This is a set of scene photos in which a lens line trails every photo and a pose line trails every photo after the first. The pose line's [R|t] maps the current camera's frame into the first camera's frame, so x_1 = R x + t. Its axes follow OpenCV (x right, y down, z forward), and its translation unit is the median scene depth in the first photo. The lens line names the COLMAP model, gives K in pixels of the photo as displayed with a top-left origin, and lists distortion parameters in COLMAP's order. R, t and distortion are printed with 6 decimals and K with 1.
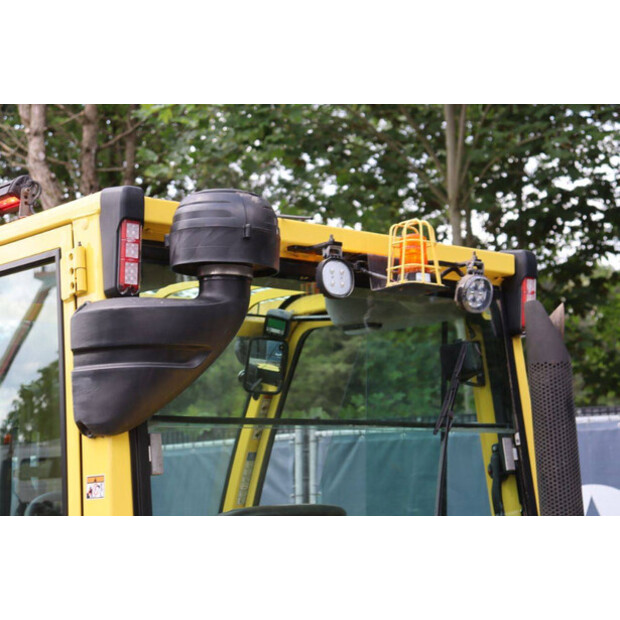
lens RADIAL K [[1252.2, 0, 310.0], [0, 1252.2, 310.0], [0, 0, 1]] dist [0.061466, 0.145026]
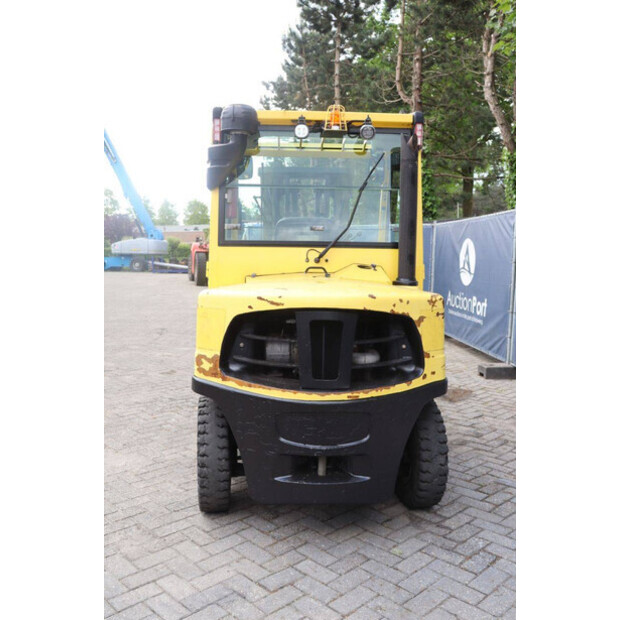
lens RADIAL K [[599.7, 0, 310.0], [0, 599.7, 310.0], [0, 0, 1]] dist [-0.141753, 0.206737]
pose [[0.787708, 0.088115, -0.609715, 0.839968], [0.057531, 0.974871, 0.215212, 0.075651], [0.613357, -0.204601, 0.762844, -0.031779]]
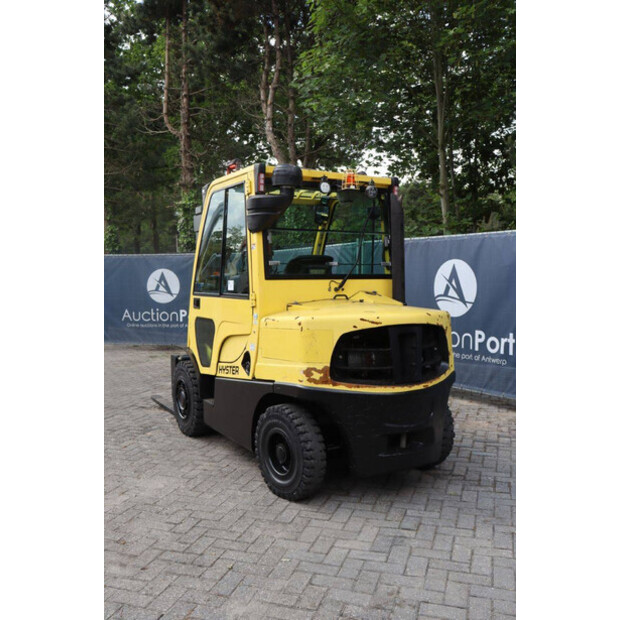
lens RADIAL K [[599.7, 0, 310.0], [0, 599.7, 310.0], [0, 0, 1]] dist [-0.141753, 0.206737]
pose [[0.985357, 0.021467, -0.169146, 0.259321], [0.011896, 0.980969, 0.193801, -0.013167], [0.170088, -0.192976, 0.966349, -0.622282]]
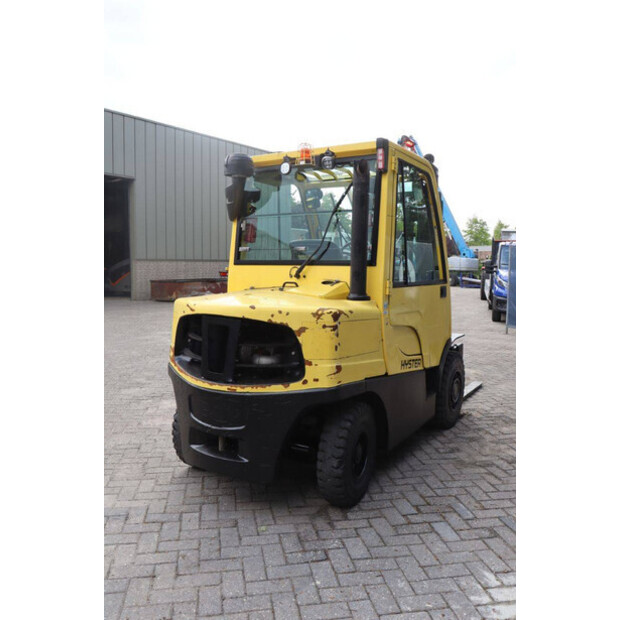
lens RADIAL K [[526.0, 0, 308.3], [0, 526.0, 320.3], [0, 0, 1]] dist [-0.106665, 0.002584]
pose [[0.299643, 0.121536, -0.946278, 1.335155], [0.116365, 0.979792, 0.162688, 0.146258], [0.946928, -0.158862, 0.279446, 0.624048]]
